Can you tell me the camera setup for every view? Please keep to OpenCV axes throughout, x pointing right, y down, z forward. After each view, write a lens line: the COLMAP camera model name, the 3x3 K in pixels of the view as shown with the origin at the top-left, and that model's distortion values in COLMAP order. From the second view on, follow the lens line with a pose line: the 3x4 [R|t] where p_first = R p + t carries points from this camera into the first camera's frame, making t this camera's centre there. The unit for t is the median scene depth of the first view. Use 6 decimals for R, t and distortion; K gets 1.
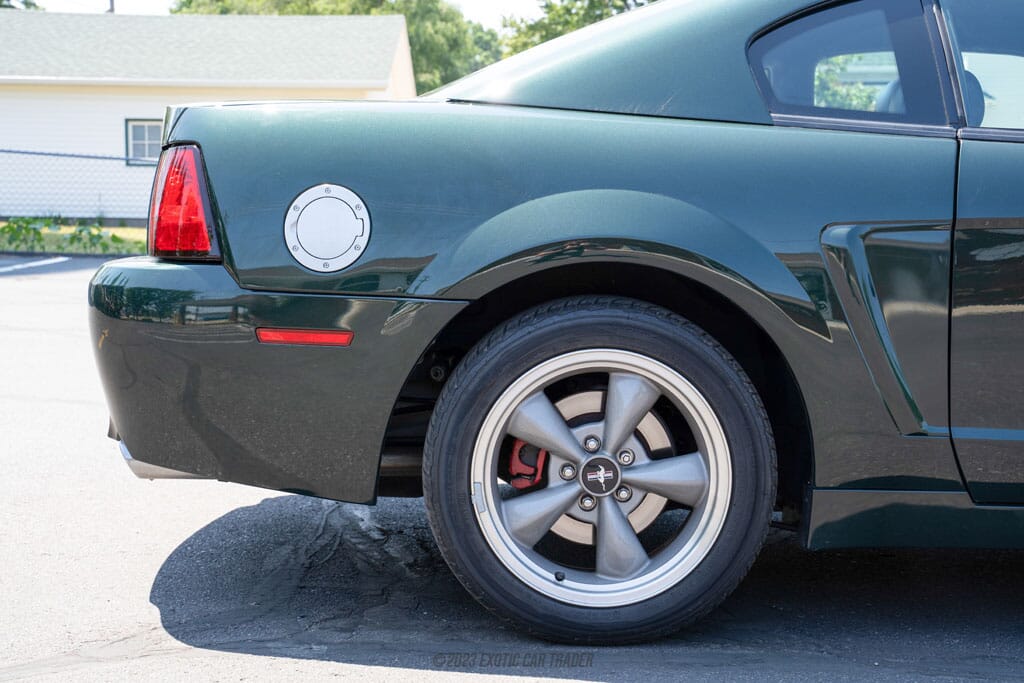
lens RADIAL K [[1568.9, 0, 511.5], [0, 1568.9, 346.1], [0, 0, 1]] dist [0.146974, 0.000000]
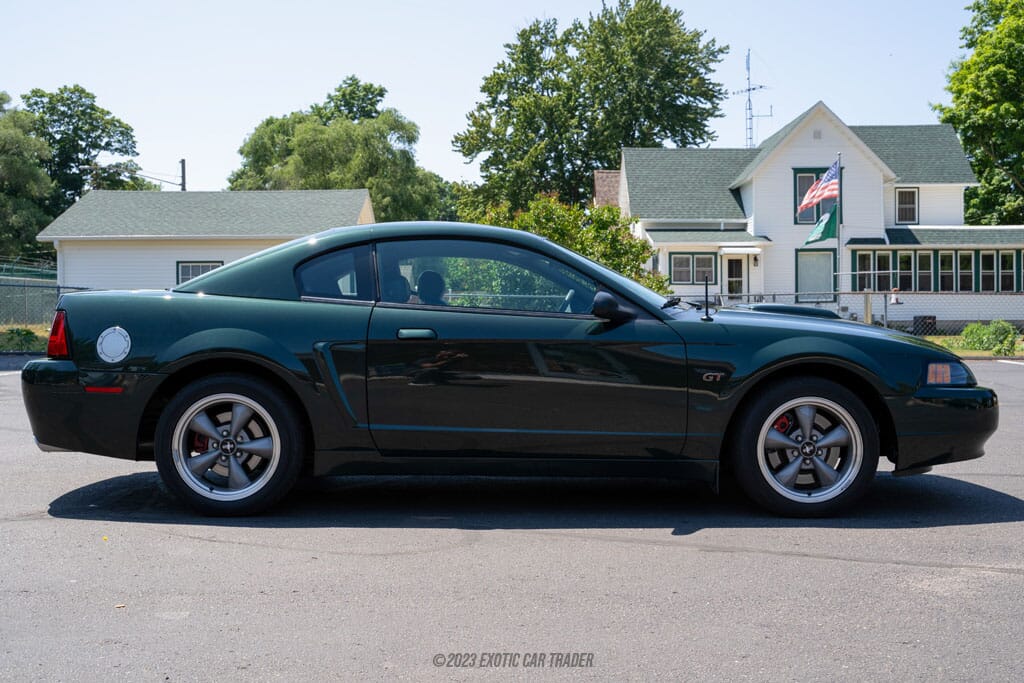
lens RADIAL K [[1210.8, 0, 511.1], [0, 1210.8, 338.1], [0, 0, 1]] dist [0.017621, 0.000000]
pose [[0.999933, -0.009278, -0.006991, 0.499027], [0.008801, 0.997825, -0.065328, 0.041517], [0.007582, 0.065262, 0.997839, -0.848841]]
